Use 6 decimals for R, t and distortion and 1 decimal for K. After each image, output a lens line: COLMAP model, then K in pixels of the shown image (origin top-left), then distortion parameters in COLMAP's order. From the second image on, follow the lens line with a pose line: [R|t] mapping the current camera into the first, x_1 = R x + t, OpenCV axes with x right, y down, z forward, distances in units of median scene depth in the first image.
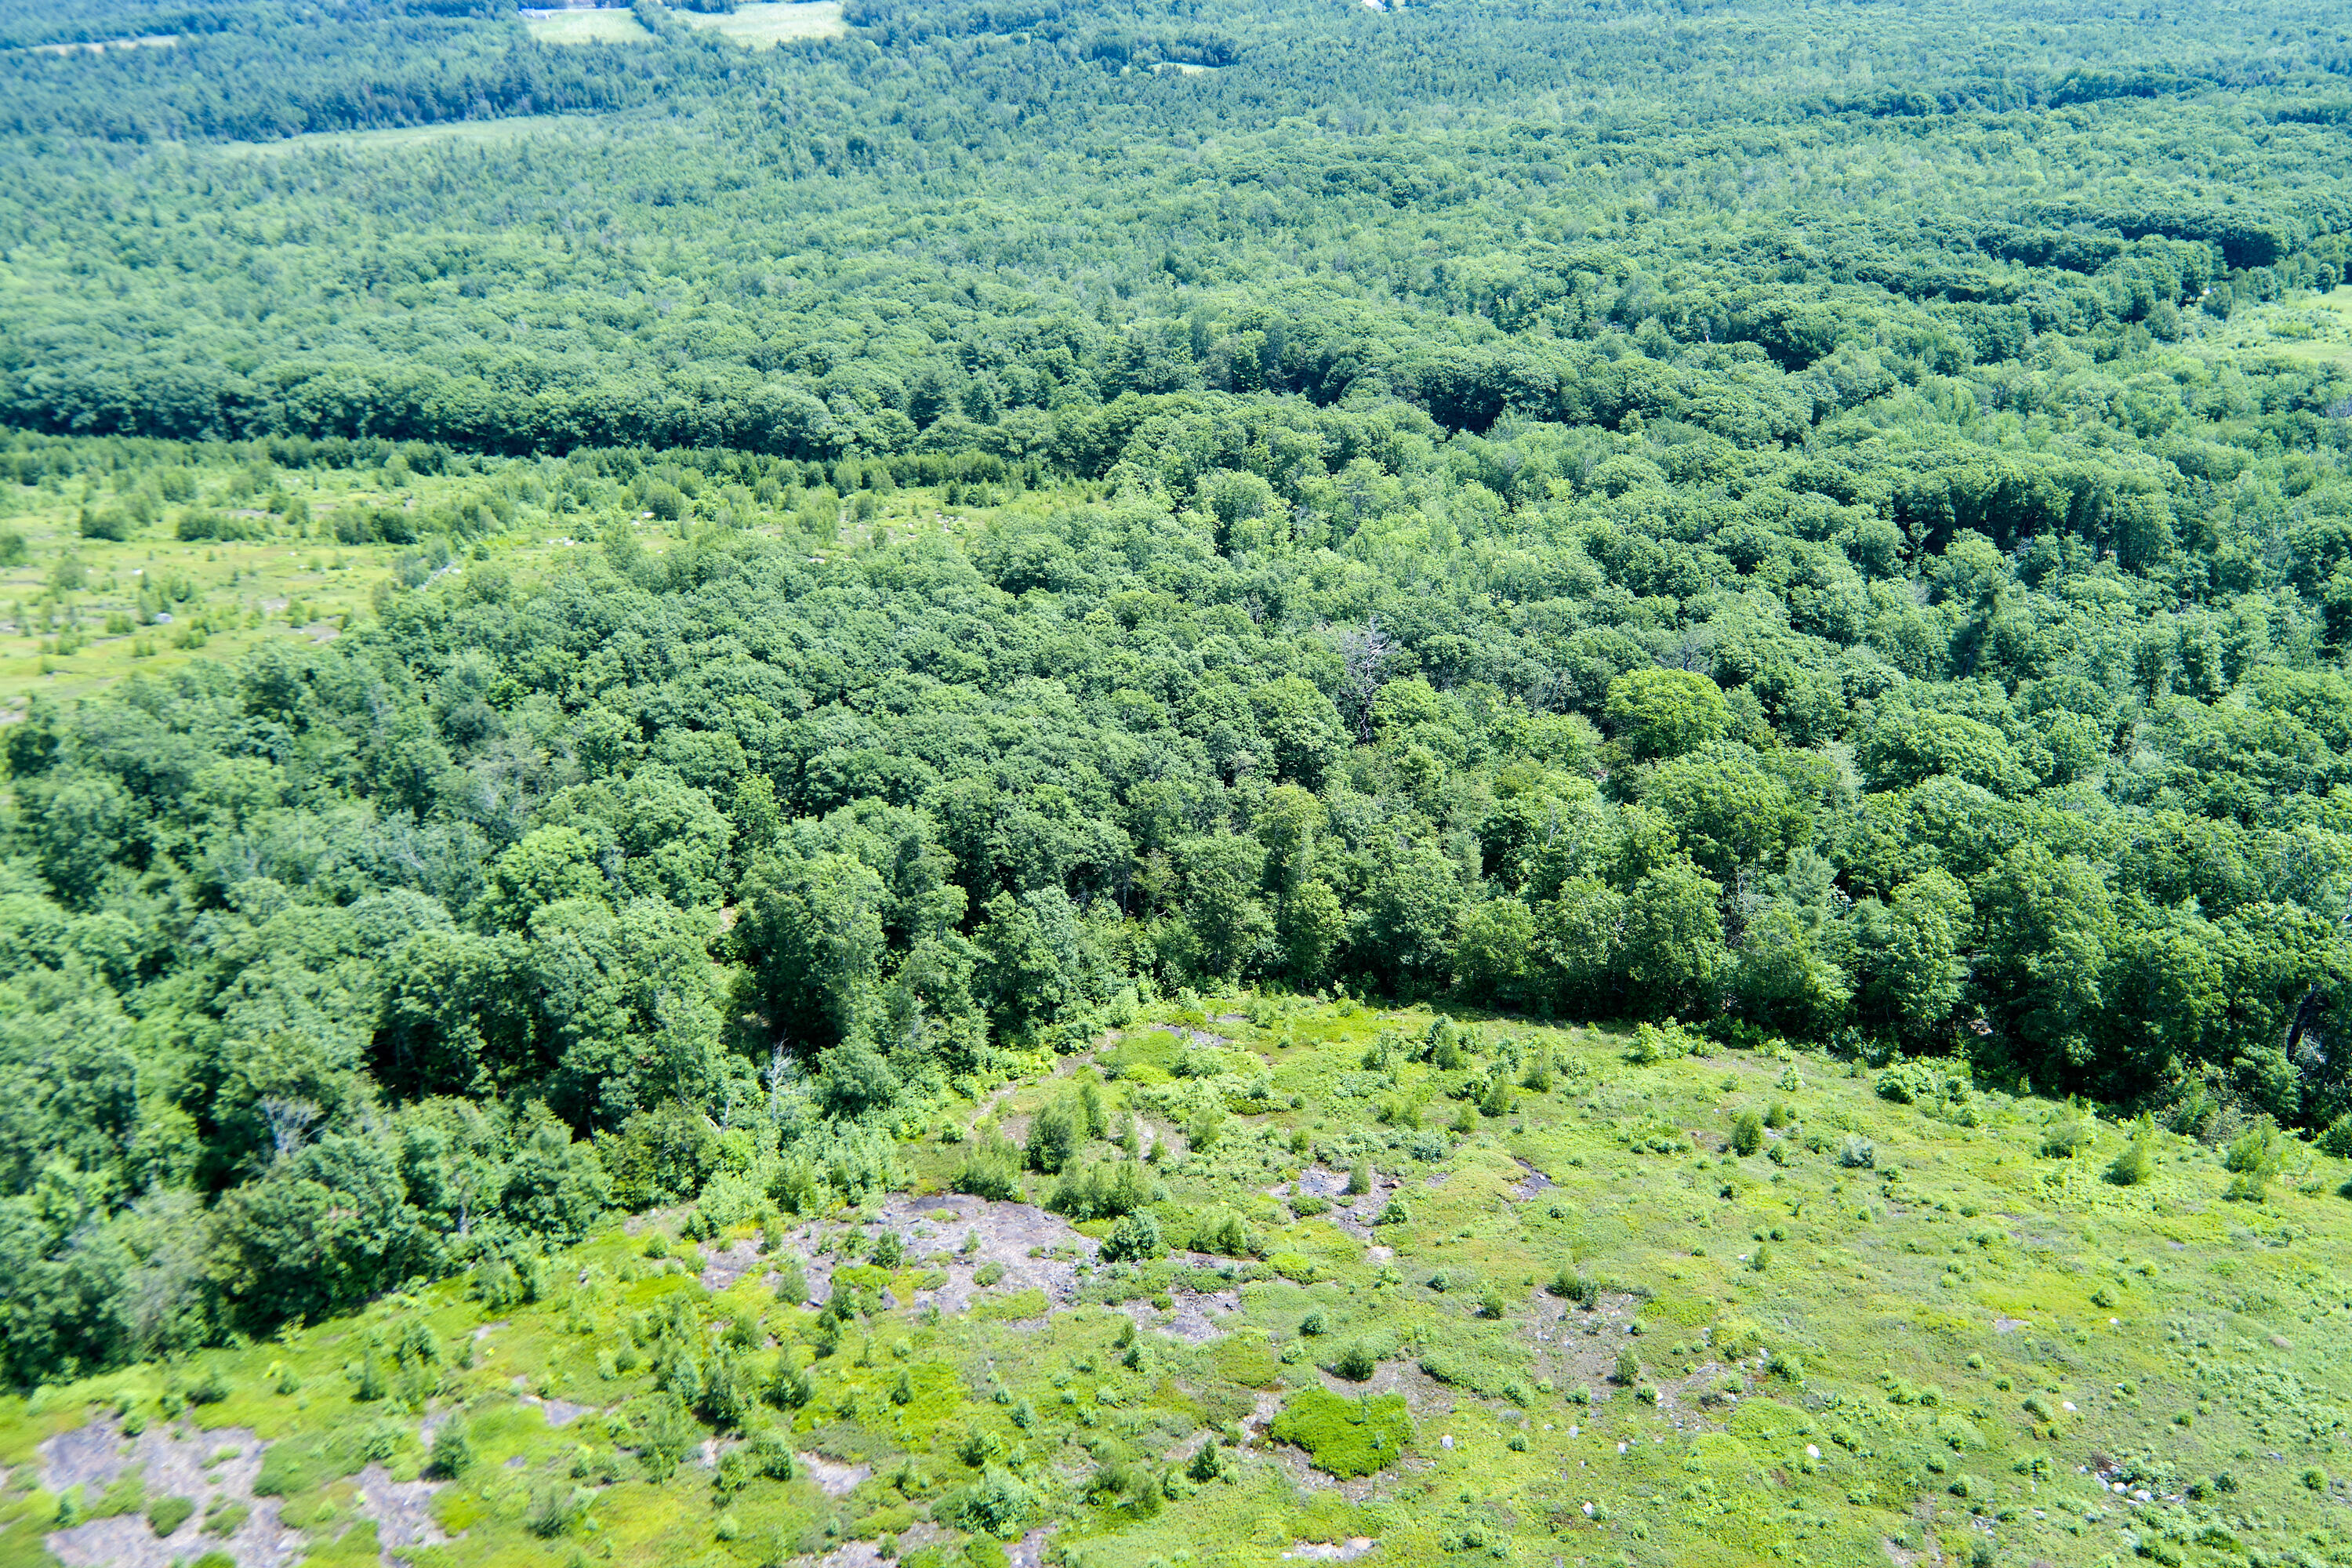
lens RADIAL K [[1897.6, 0, 1162.6], [0, 1897.6, 789.9], [0, 0, 1]] dist [0.052700, -0.060237]
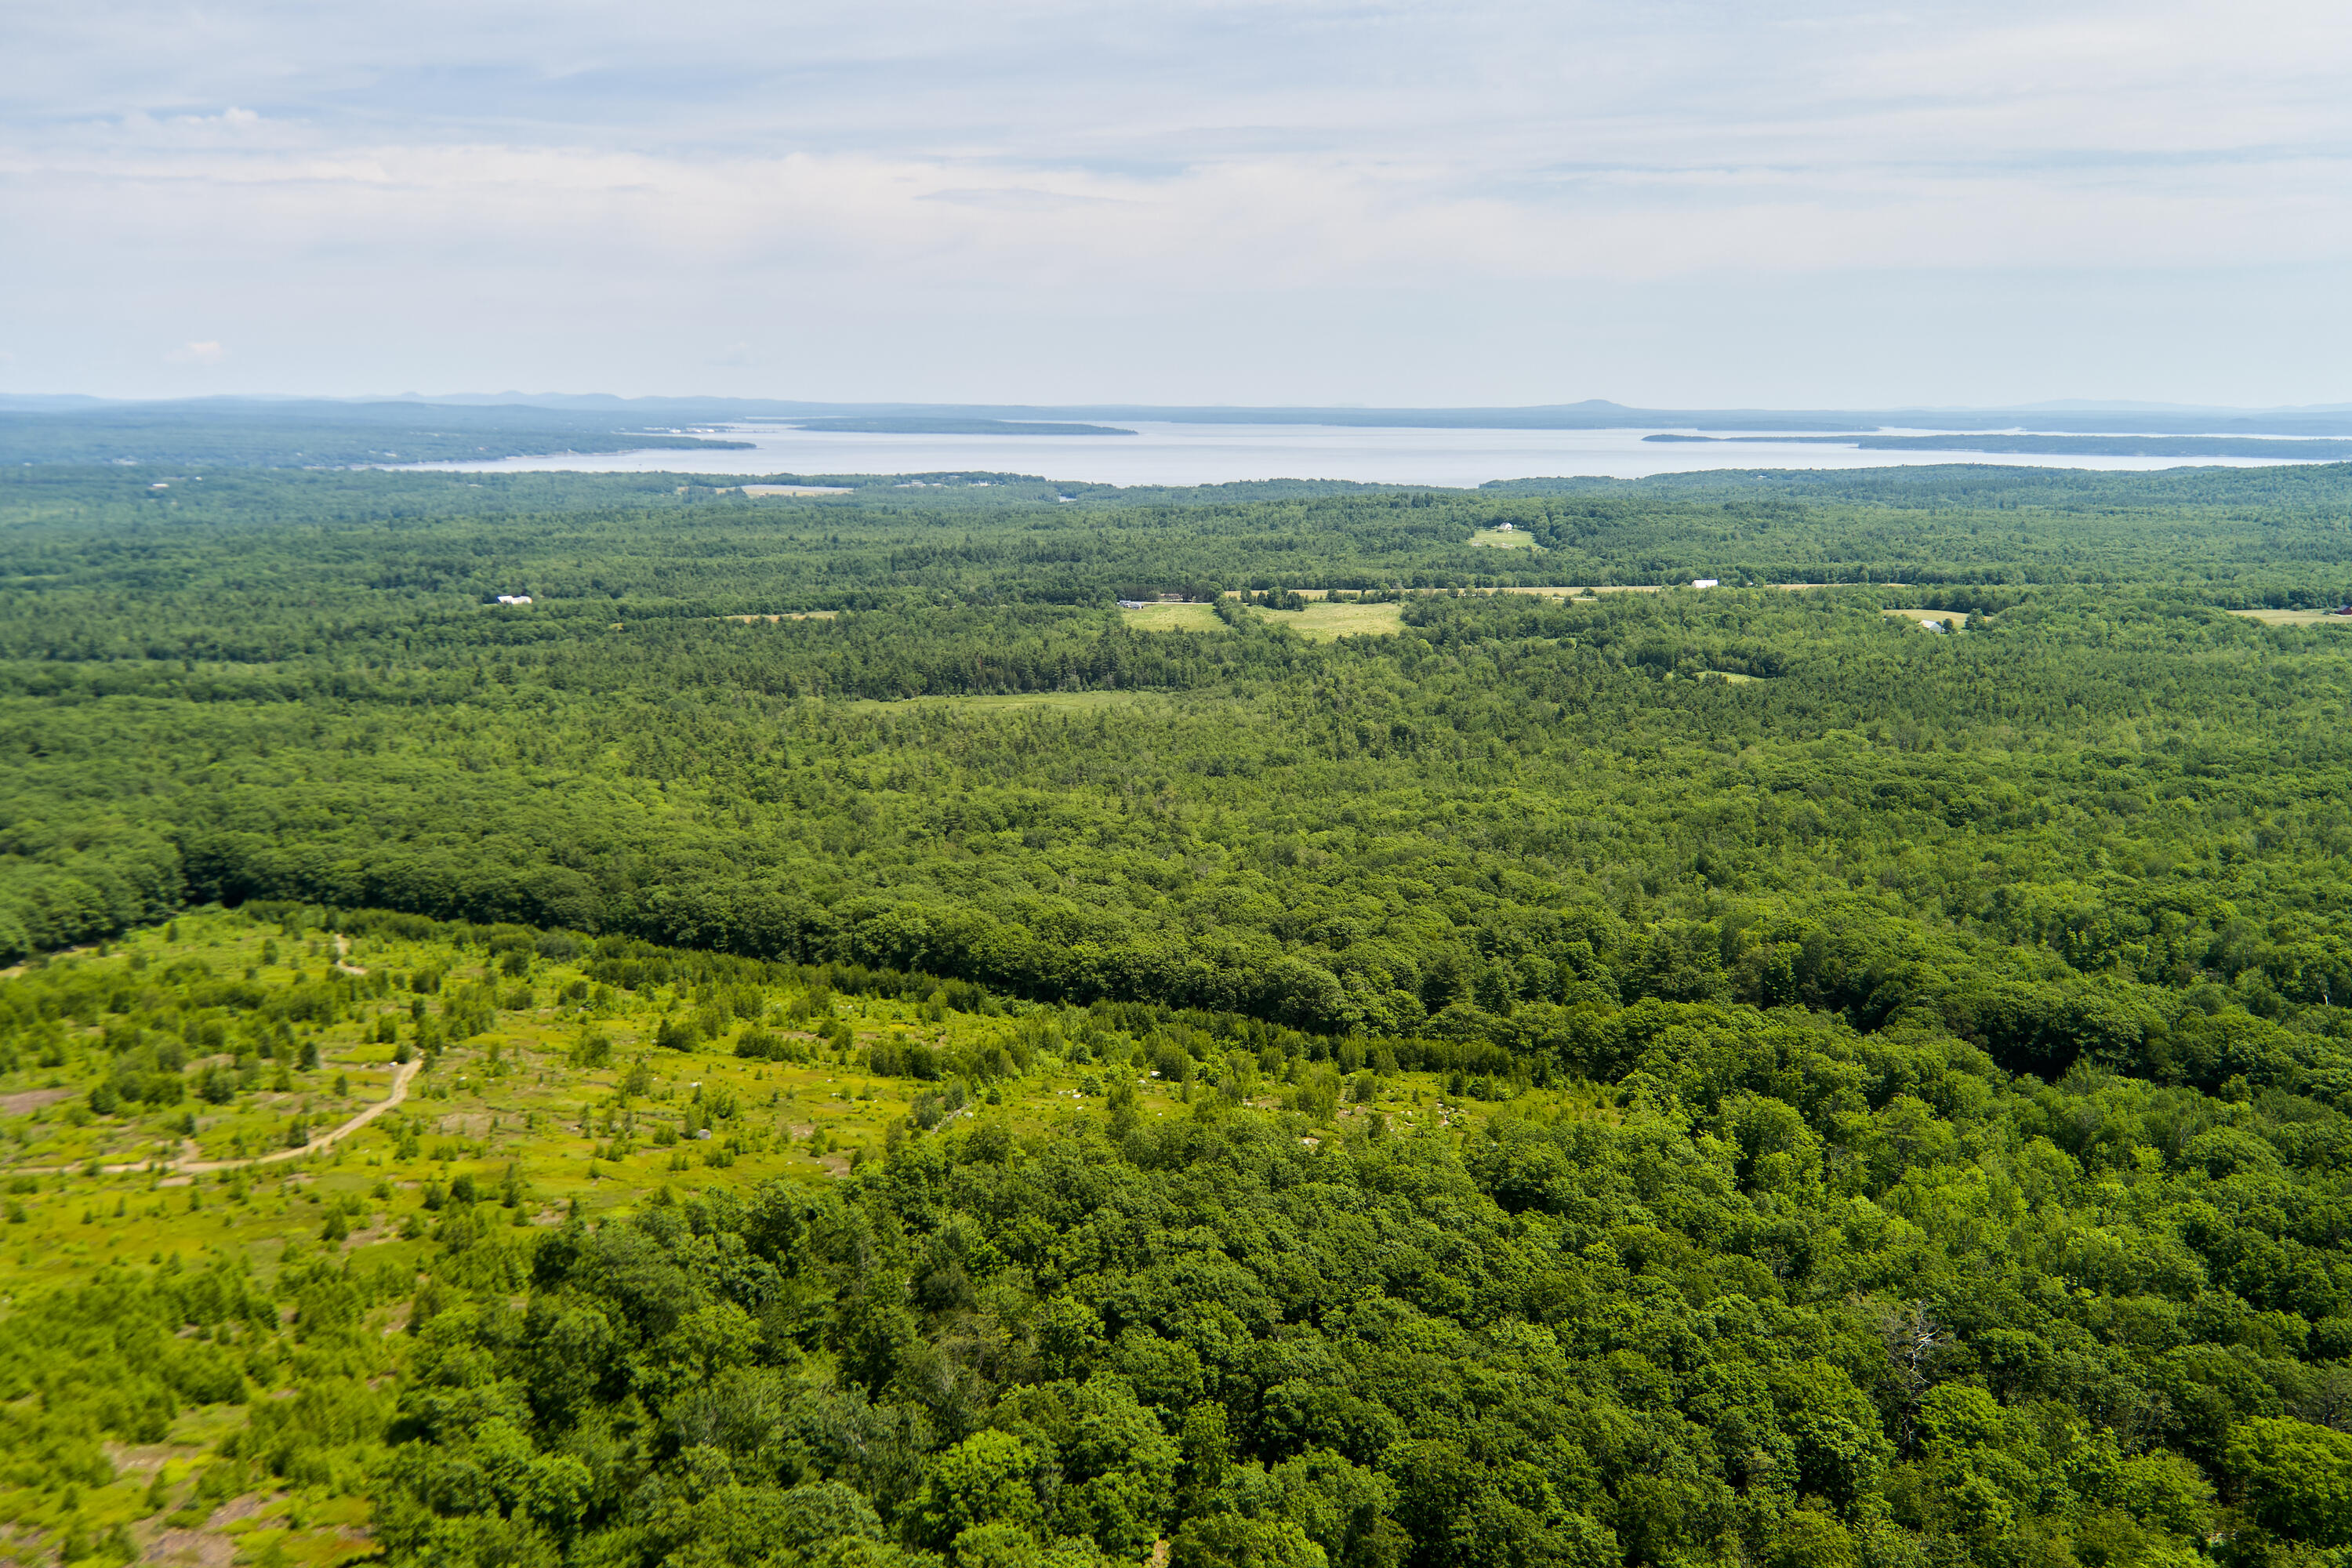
lens RADIAL K [[1896.3, 0, 1163.1], [0, 1896.3, 790.8], [0, 0, 1]] dist [0.051485, -0.059762]
pose [[0.960565, 0.066391, -0.270014, -0.003540], [-0.141122, 0.953116, -0.267683, -0.039780], [0.239583, 0.295232, 0.924899, 0.041274]]
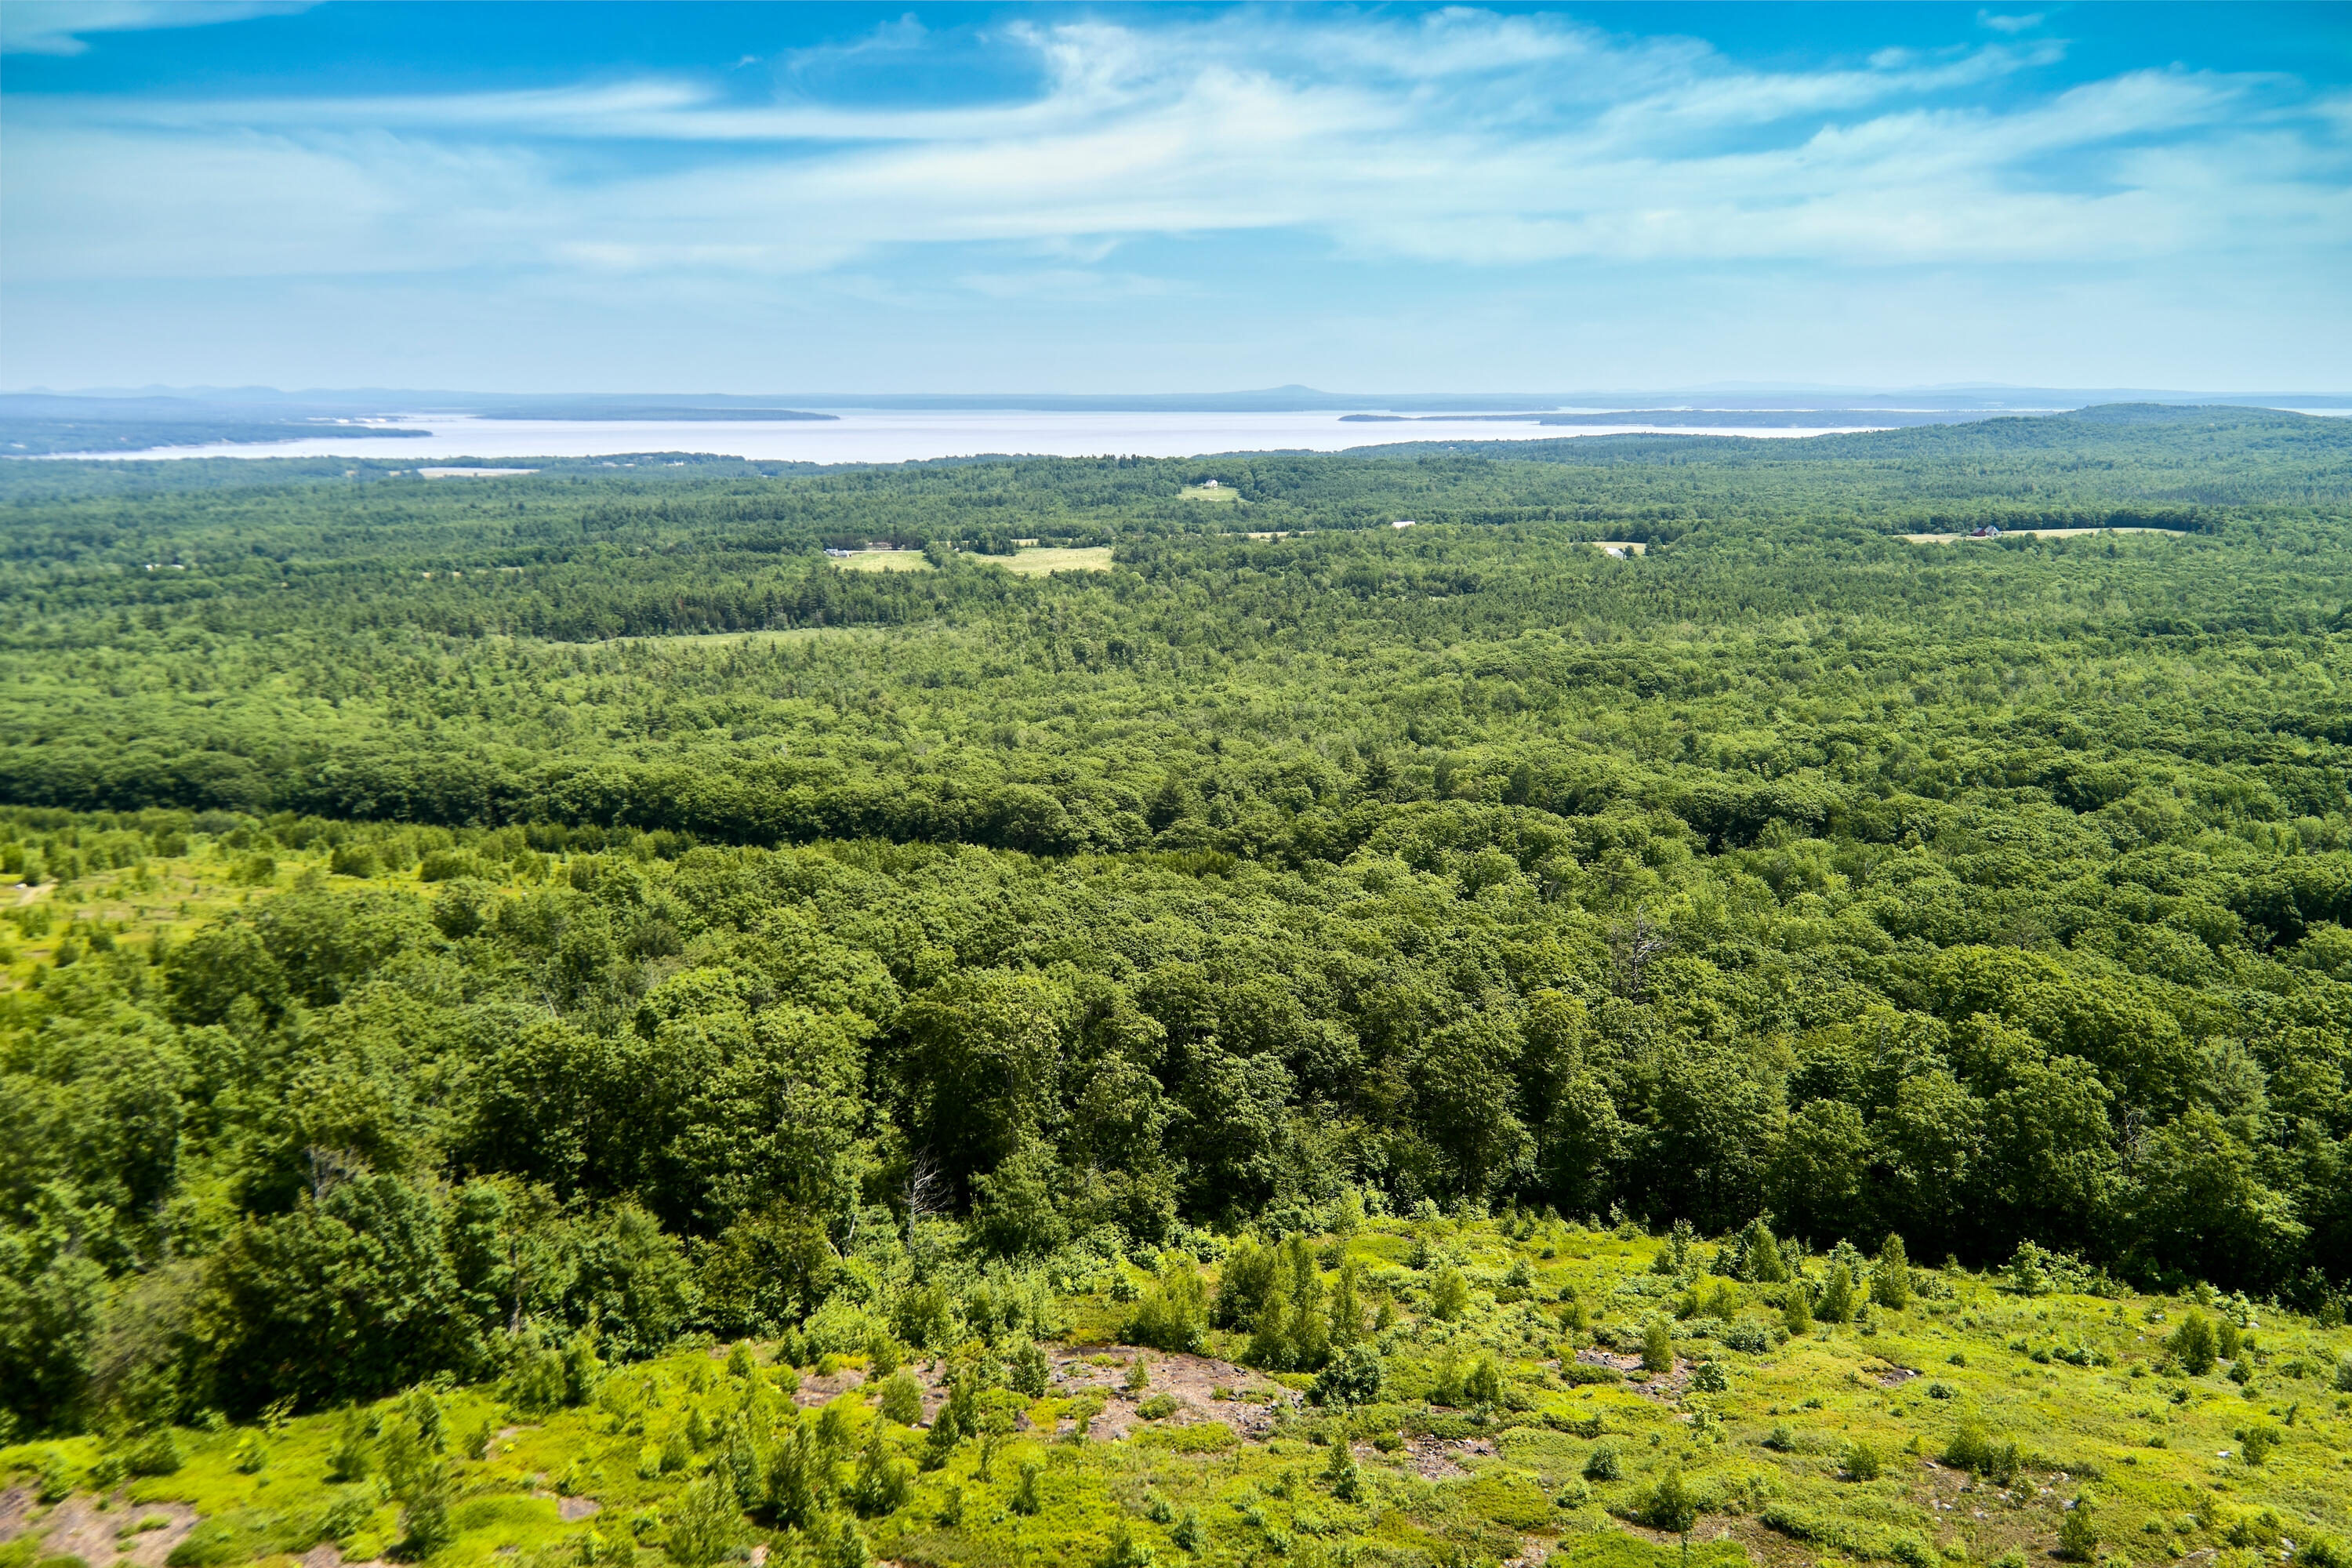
lens RADIAL K [[1899.3, 0, 1163.1], [0, 1899.3, 790.1], [0, 0, 1]] dist [0.040727, -0.036727]
pose [[0.991660, 0.027611, -0.125890, -0.000620], [-0.061907, 0.958767, -0.277369, 0.160186], [0.113041, 0.282849, 0.952480, 0.148938]]
